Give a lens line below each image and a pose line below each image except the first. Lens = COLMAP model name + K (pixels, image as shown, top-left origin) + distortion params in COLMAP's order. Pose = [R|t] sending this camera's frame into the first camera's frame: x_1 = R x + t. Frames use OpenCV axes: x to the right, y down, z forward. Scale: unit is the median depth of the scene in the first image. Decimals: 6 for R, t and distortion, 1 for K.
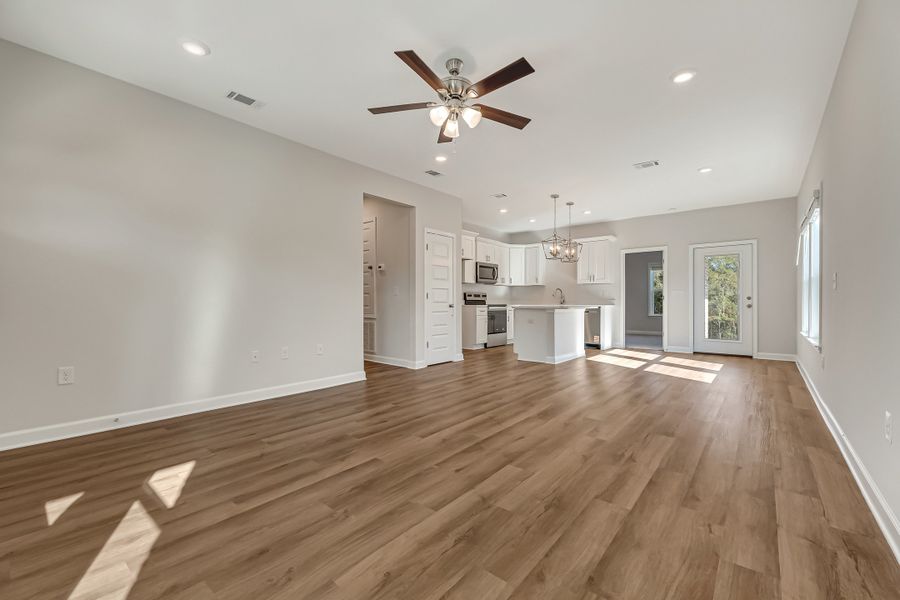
lens RADIAL K [[375.8, 0, 454.3], [0, 375.8, 301.3], [0, 0, 1]] dist [0.001173, 0.000034]
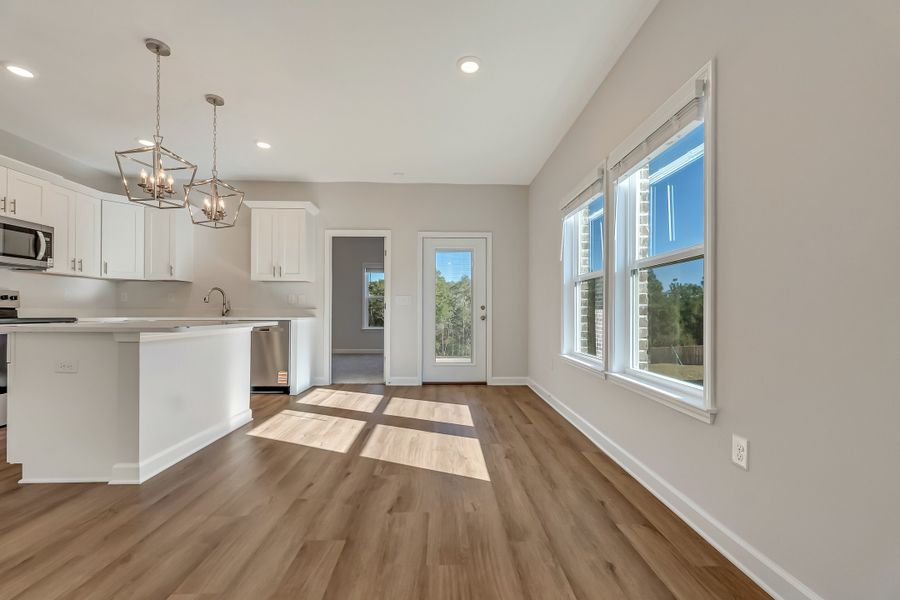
lens RADIAL K [[378.0, 0, 450.5], [0, 378.0, 309.2], [0, 0, 1]] dist [0.001136, 0.000029]
pose [[0.755611, 0.006232, 0.654991, 0.264417], [-0.003421, 0.999979, -0.005568, -0.000559], [-0.655012, 0.001967, 0.755616, 0.542184]]
